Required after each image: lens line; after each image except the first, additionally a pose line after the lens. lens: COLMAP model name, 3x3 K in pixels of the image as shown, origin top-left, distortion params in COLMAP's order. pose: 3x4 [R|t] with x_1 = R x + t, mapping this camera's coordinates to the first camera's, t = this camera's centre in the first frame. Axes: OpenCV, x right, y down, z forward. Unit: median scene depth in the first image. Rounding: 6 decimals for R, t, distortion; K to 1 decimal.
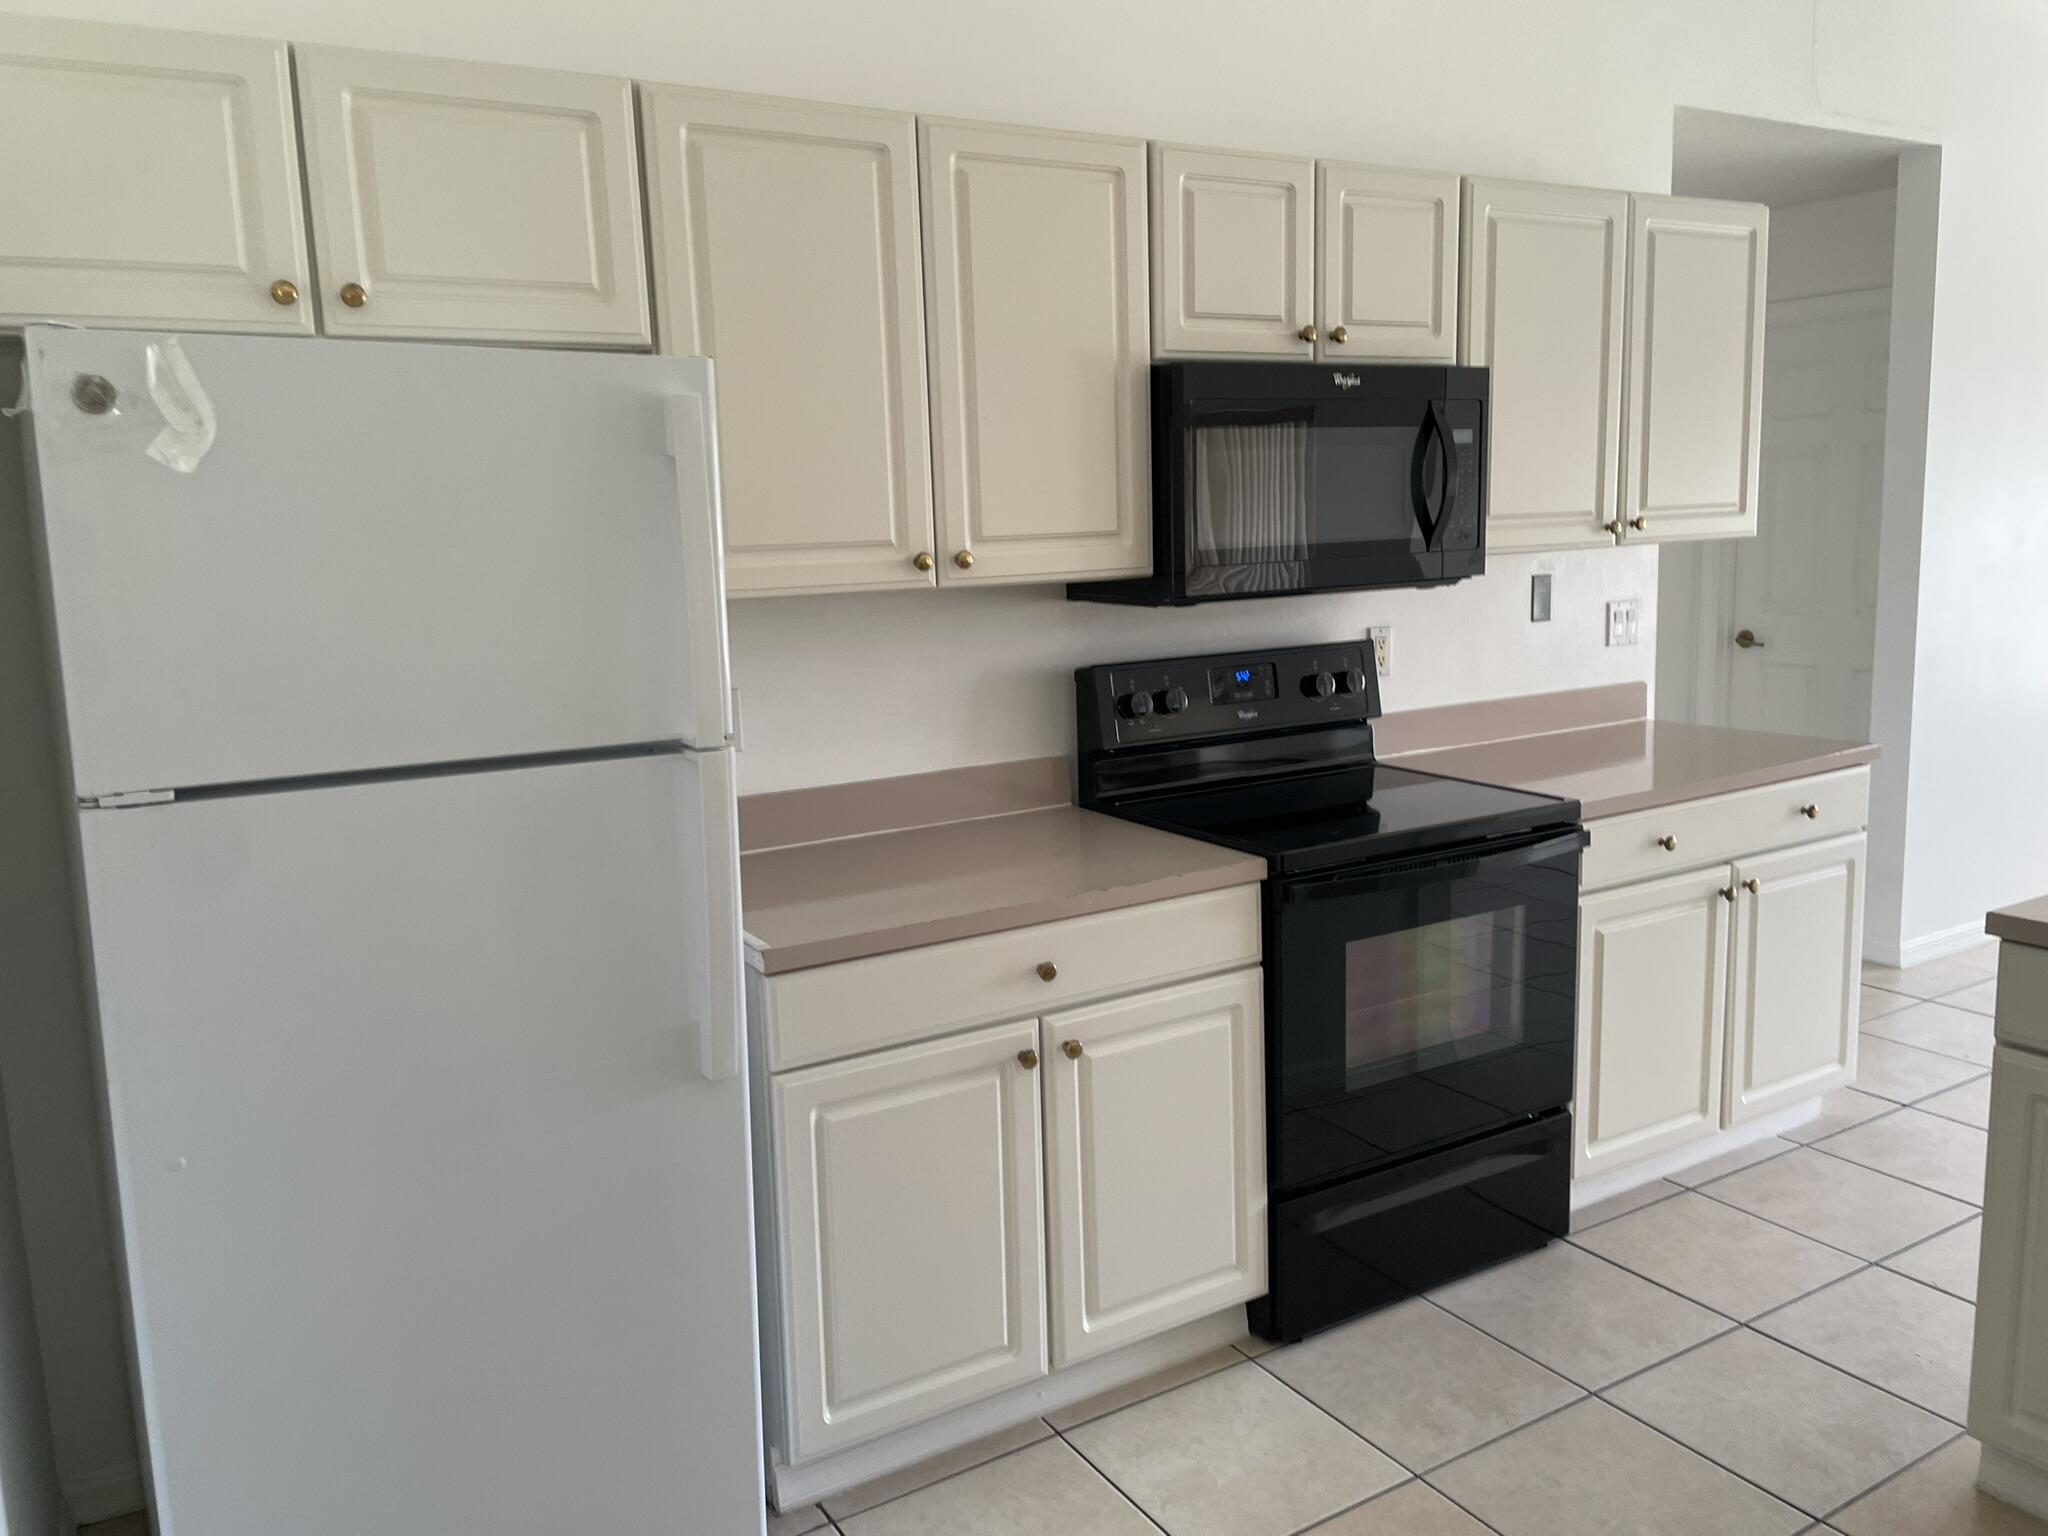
lens RADIAL K [[1548.7, 0, 1017.7], [0, 1548.7, 763.0], [0, 0, 1]] dist [0.081134, -0.109865]
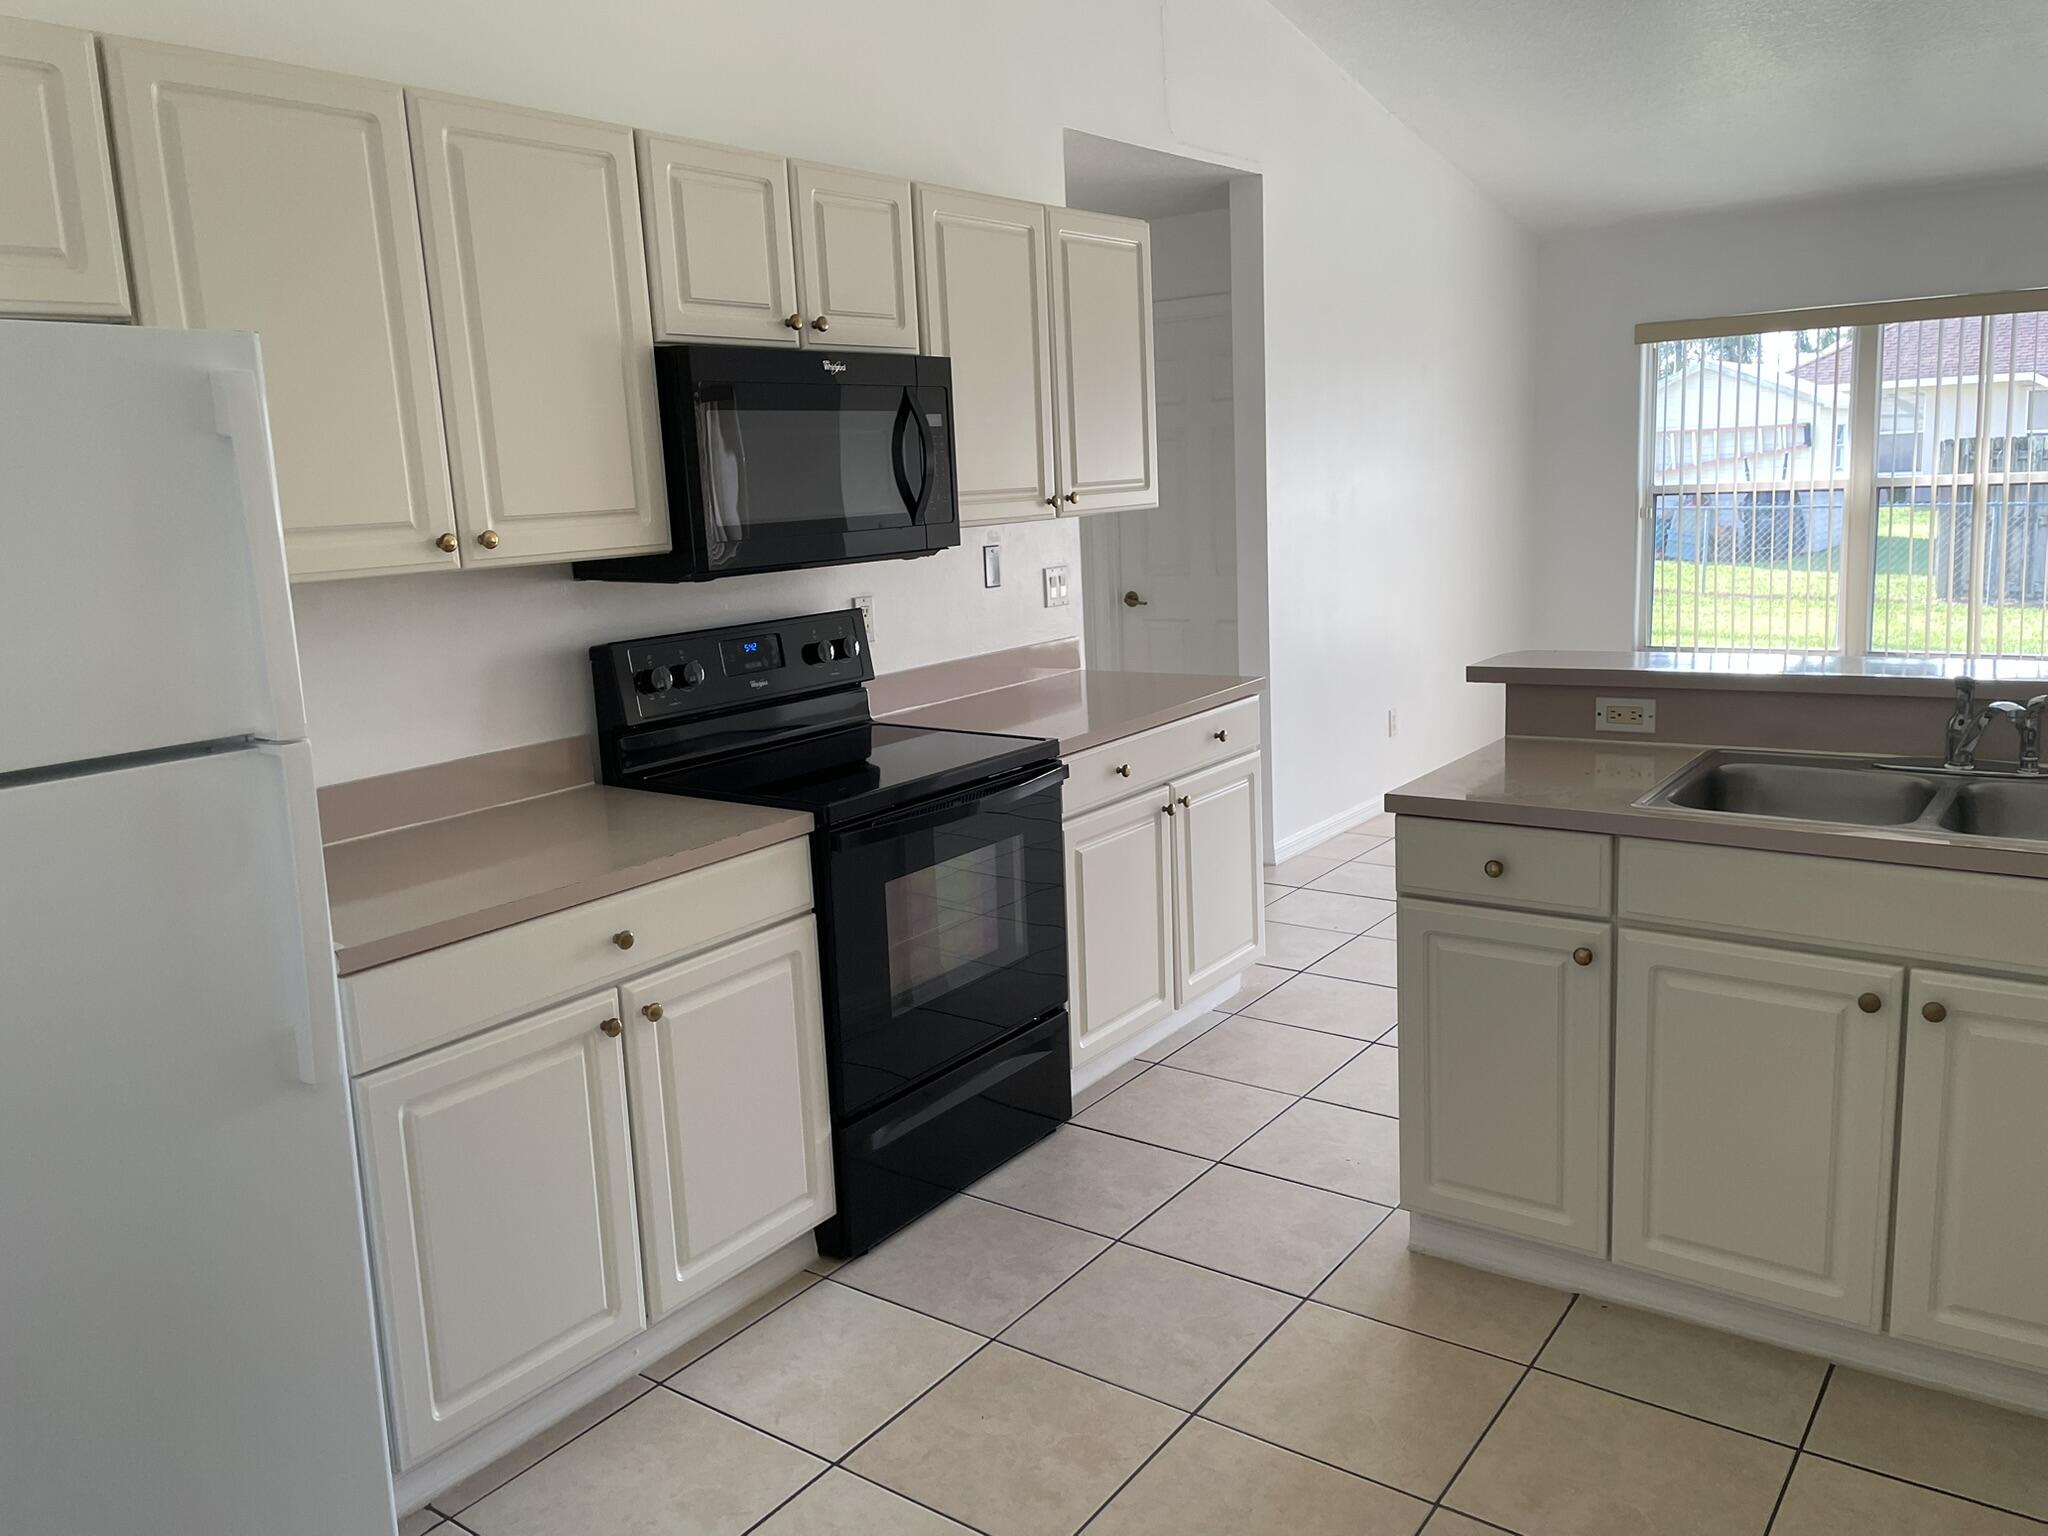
lens RADIAL K [[1548.7, 0, 1017.3], [0, 1548.7, 767.6], [0, 0, 1]] dist [0.081134, -0.109865]
pose [[0.922586, -0.083491, 0.376650, -0.102948], [0.078495, 0.996504, 0.028622, 0.010398], [-0.377722, 0.003159, 0.925913, -0.045610]]
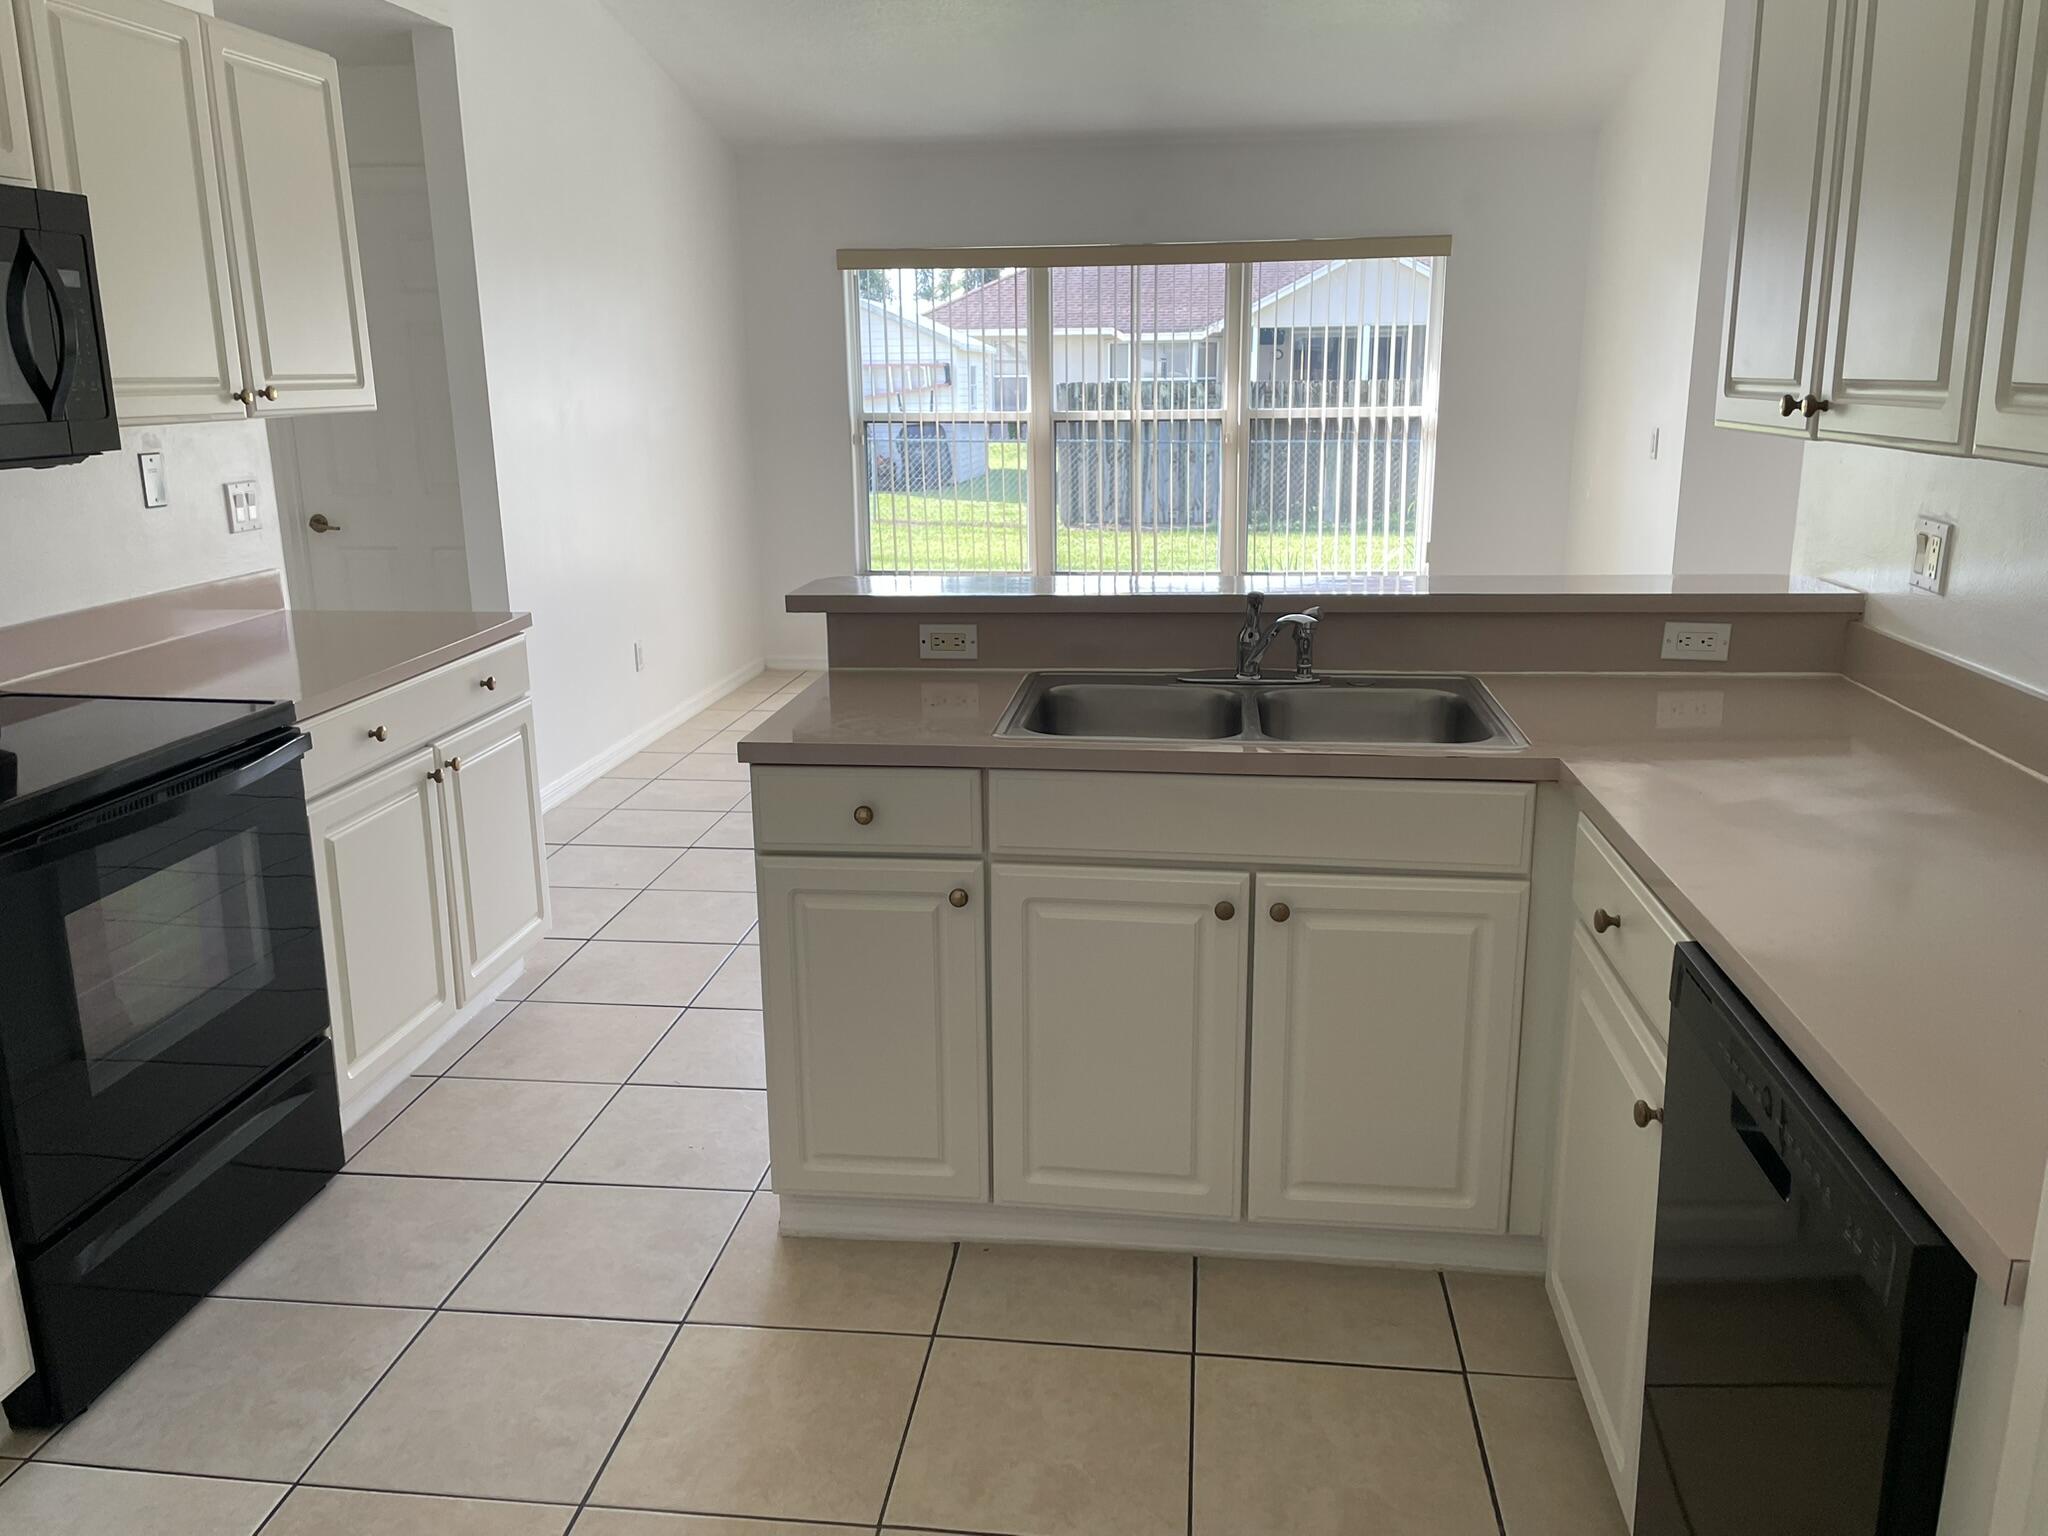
lens RADIAL K [[1548.7, 0, 1027.6], [0, 1548.7, 760.8], [0, 0, 1]] dist [0.081134, -0.109865]
pose [[0.605625, -0.166589, 0.778117, -0.097121], [0.115323, 0.985892, 0.121313, -0.002815], [-0.787349, 0.016265, 0.616293, 0.113155]]
